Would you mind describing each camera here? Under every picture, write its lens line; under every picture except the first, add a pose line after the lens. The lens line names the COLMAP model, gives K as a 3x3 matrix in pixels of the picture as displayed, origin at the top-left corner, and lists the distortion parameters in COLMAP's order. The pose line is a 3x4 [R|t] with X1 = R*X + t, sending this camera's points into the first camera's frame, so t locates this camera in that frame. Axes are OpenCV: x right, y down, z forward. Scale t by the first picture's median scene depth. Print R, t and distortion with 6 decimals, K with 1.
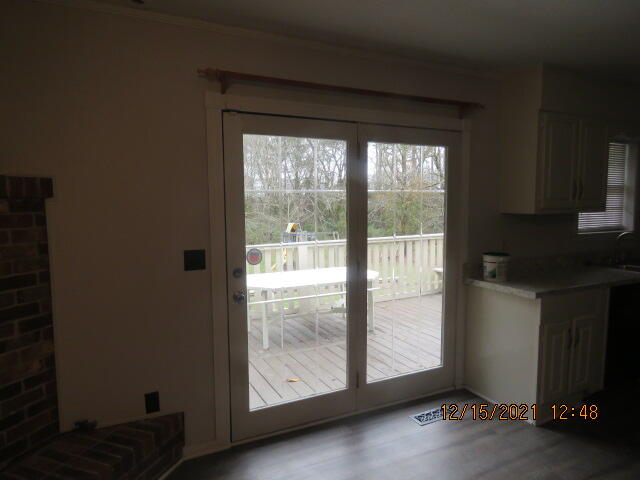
lens RADIAL K [[405.7, 0, 320.4], [0, 405.7, 242.2], [0, 0, 1]] dist [-0.012841, 0.005201]
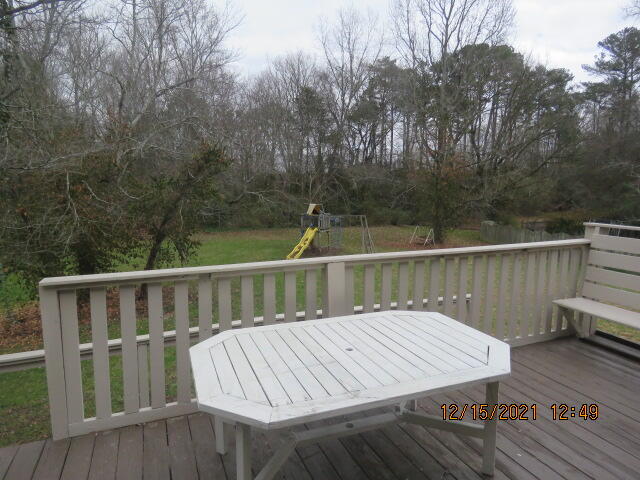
lens RADIAL K [[405.7, 0, 319.9], [0, 405.7, 242.4], [0, 0, 1]] dist [-0.012841, 0.005201]
pose [[0.998282, 0.029217, -0.050785, -0.006963], [-0.026477, 0.998201, 0.053800, -0.008456], [0.052266, -0.052363, 0.997259, 0.083775]]
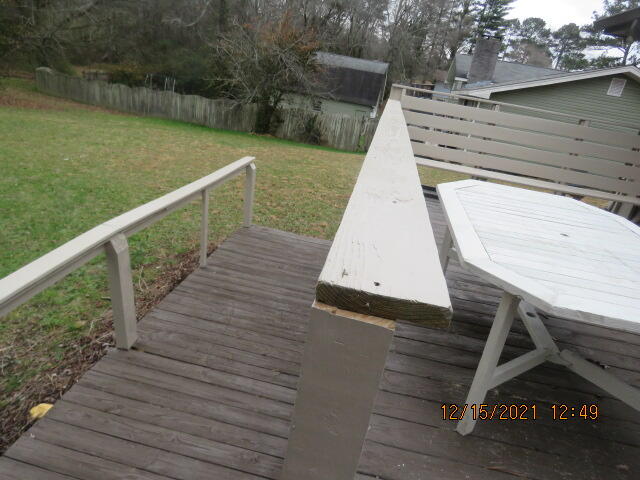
lens RADIAL K [[405.7, 0, 317.4], [0, 405.7, 241.0], [0, 0, 1]] dist [-0.012841, 0.005201]
pose [[0.560560, -0.223635, 0.797345, -0.074209], [-0.087974, 0.941315, 0.325863, -0.001888], [-0.823427, -0.252812, 0.507990, 0.150520]]
